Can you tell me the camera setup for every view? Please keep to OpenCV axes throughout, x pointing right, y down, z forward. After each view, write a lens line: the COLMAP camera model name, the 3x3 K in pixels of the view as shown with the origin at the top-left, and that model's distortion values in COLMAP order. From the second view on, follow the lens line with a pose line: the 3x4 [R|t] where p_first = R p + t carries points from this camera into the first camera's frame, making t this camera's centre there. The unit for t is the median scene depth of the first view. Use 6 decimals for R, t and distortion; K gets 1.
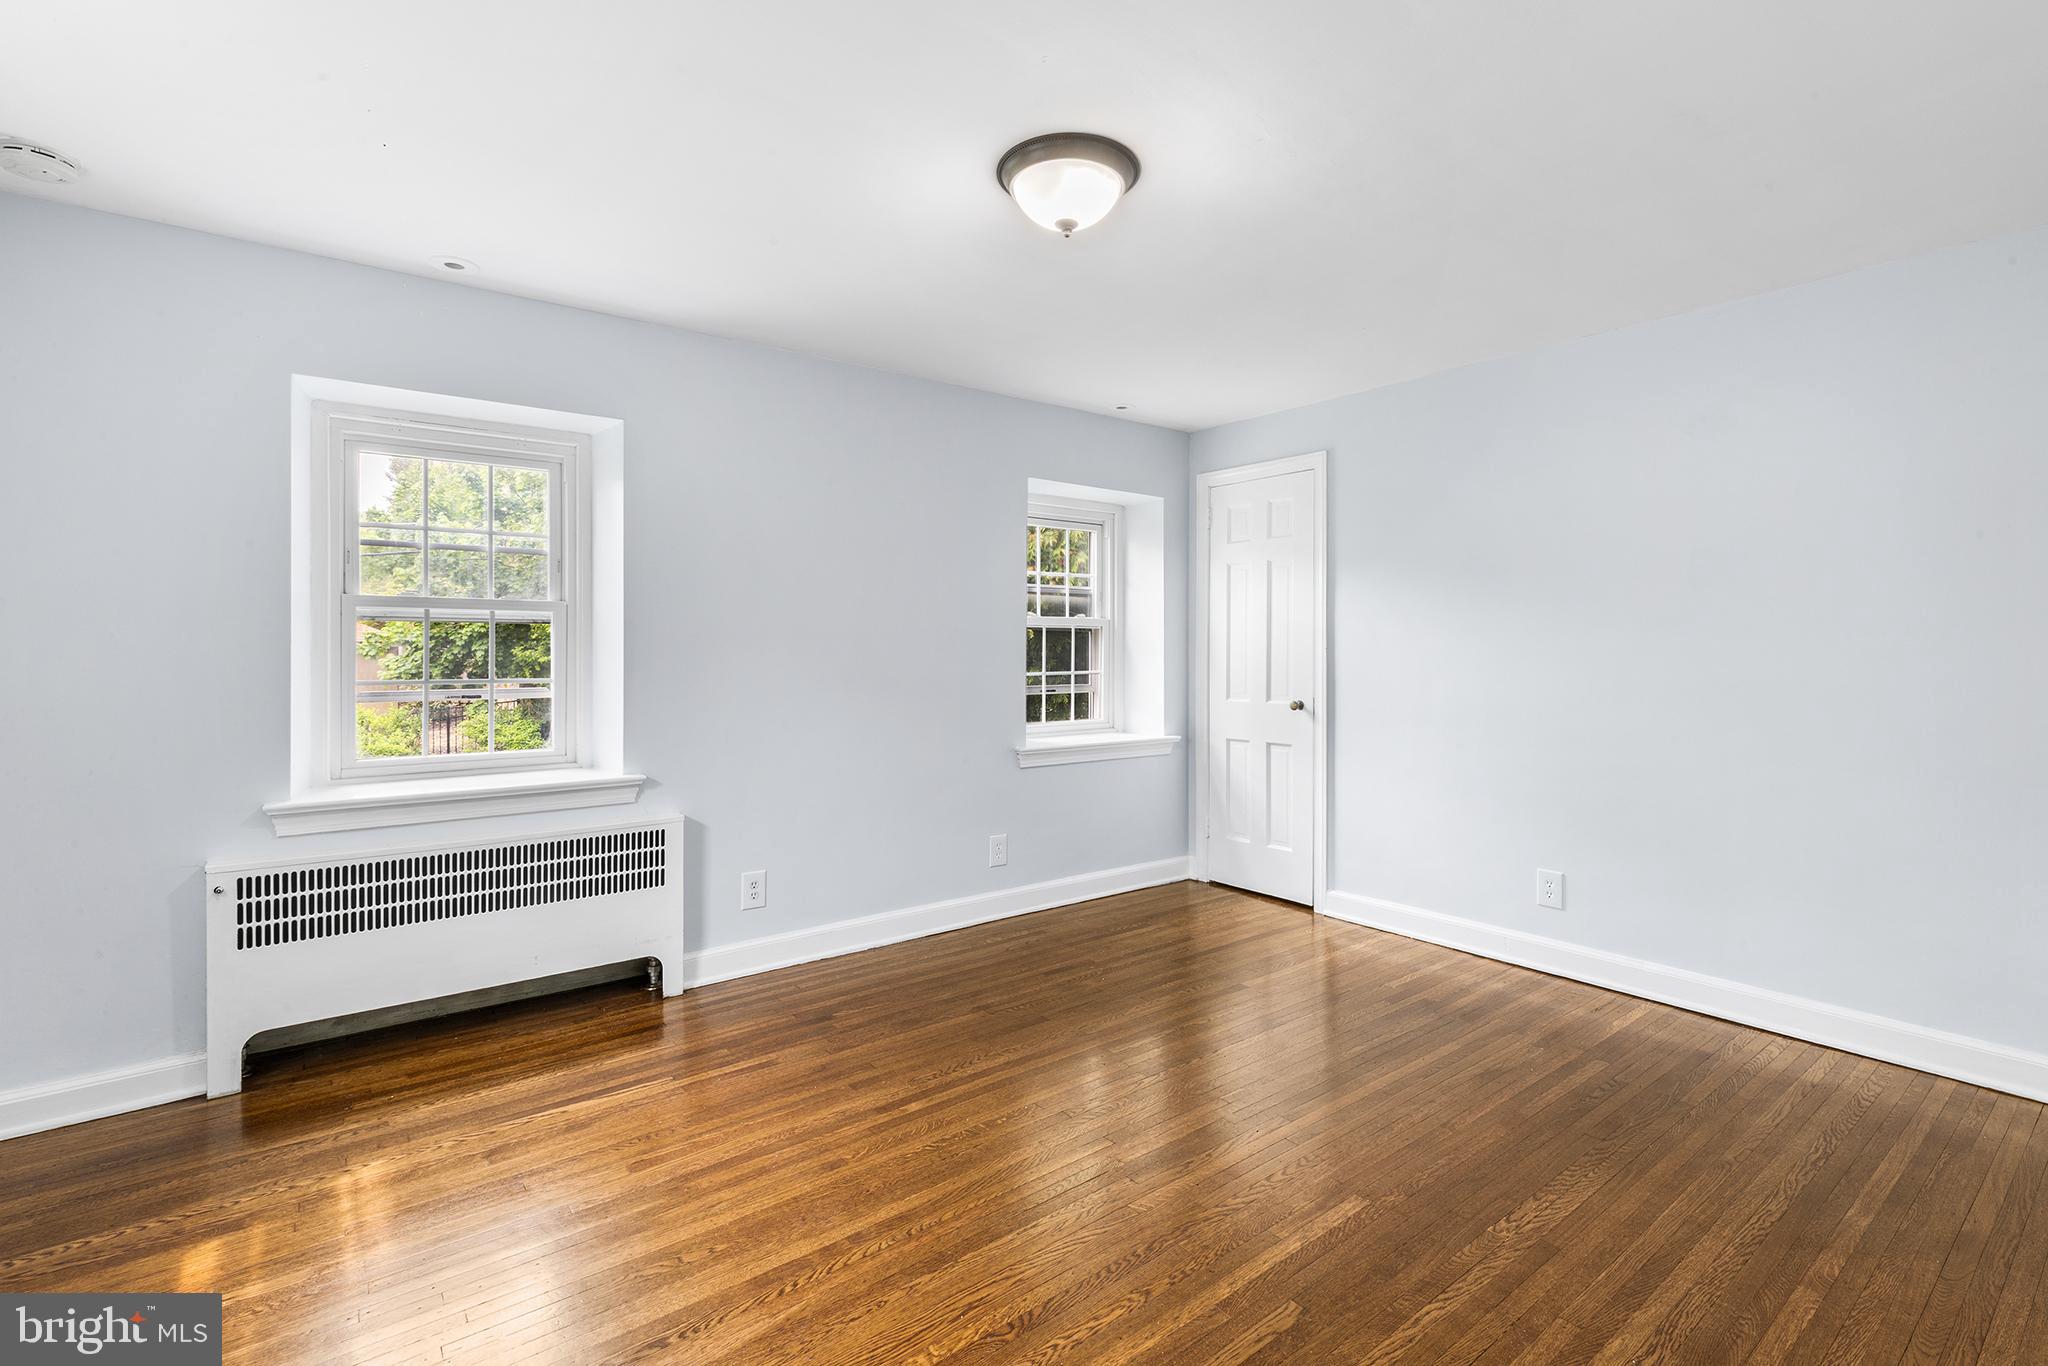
lens RADIAL K [[927.0, 0, 1028.4], [0, 927.0, 670.3], [0, 0, 1]] dist [0.002352, -0.000422]
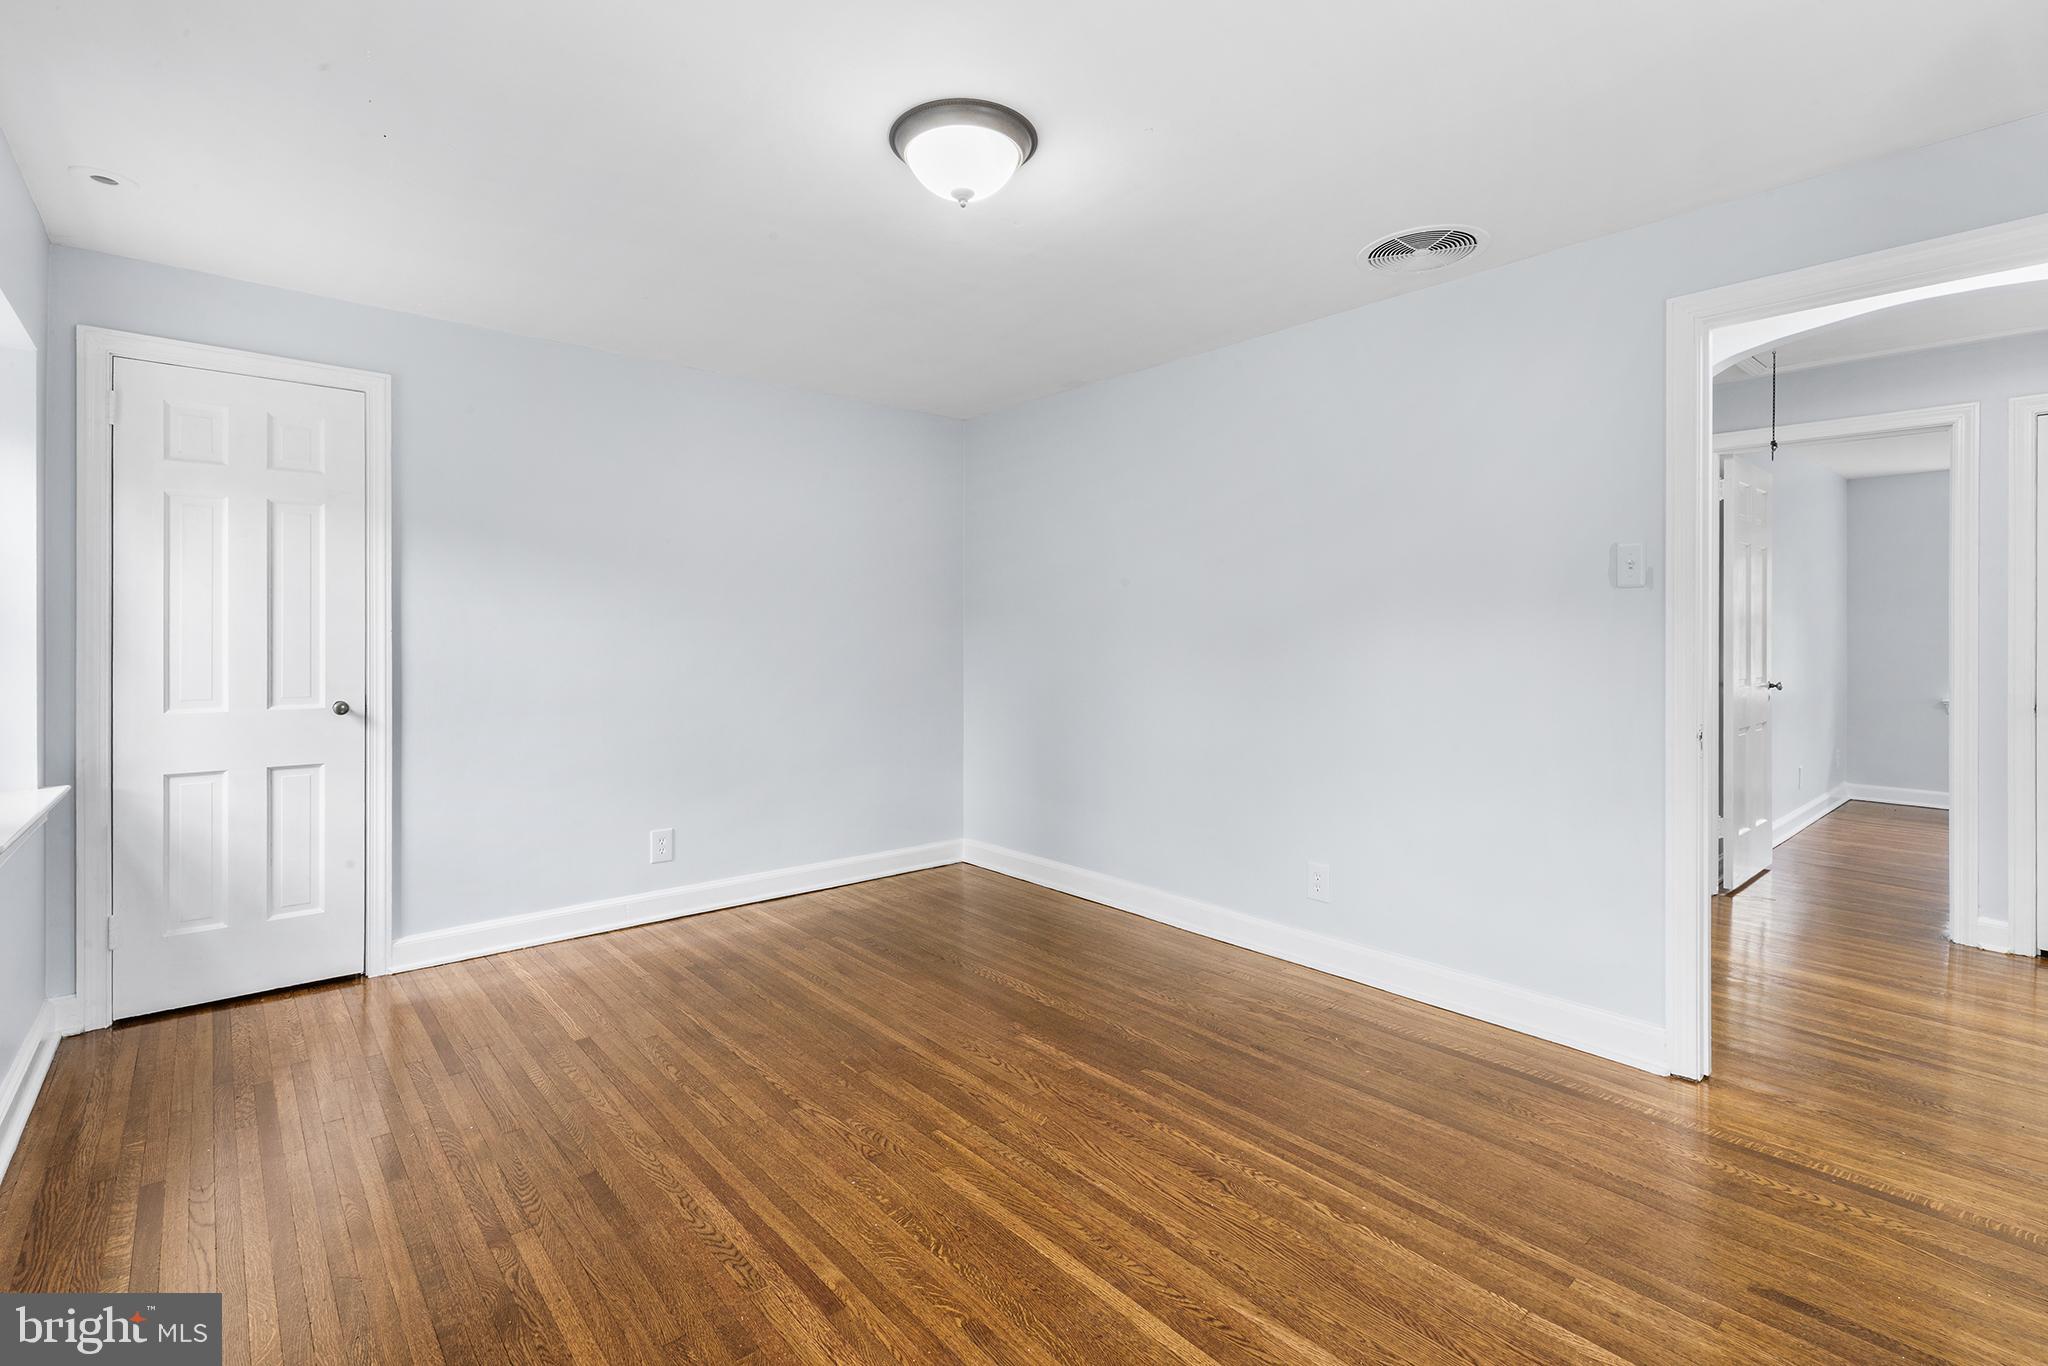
lens RADIAL K [[929.2, 0, 1021.9], [0, 929.2, 654.5], [0, 0, 1]] dist [0.002894, -0.000872]
pose [[-0.054718, -0.018892, 0.998323, -0.647660], [0.017772, 0.999644, 0.019891, -0.012976], [-0.998344, 0.018831, -0.054362, 0.686471]]
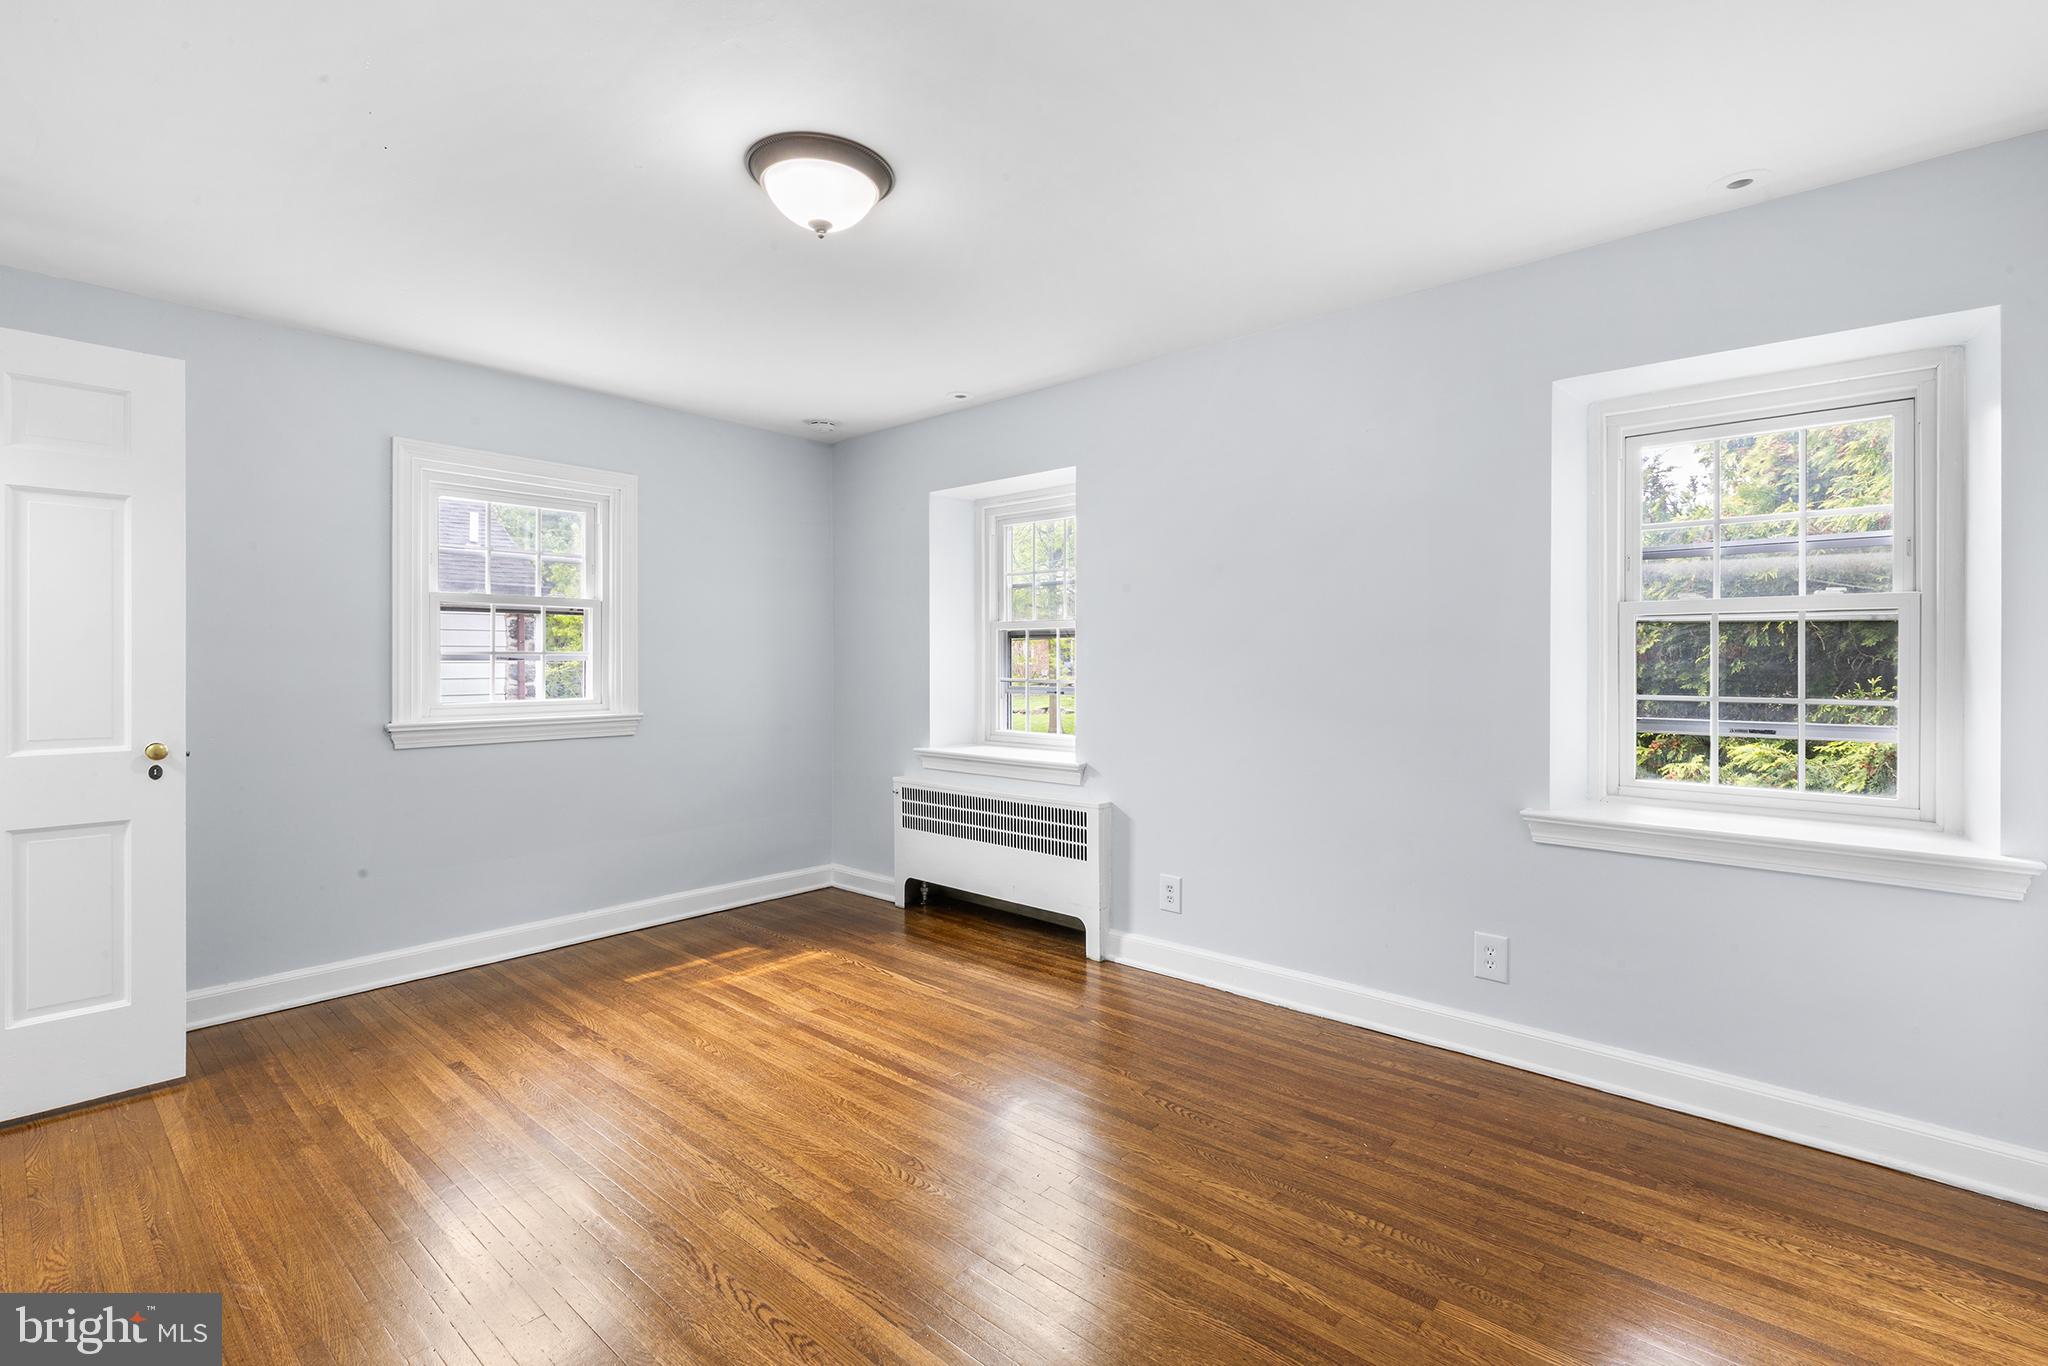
lens RADIAL K [[927.0, 0, 1028.4], [0, 927.0, 670.3], [0, 0, 1]] dist [0.002352, -0.000422]
pose [[0.190573, 0.013523, -0.981580, 0.735901], [-0.021223, 0.999728, 0.009652, -0.015758], [0.981444, 0.018992, 0.190809, 0.712029]]
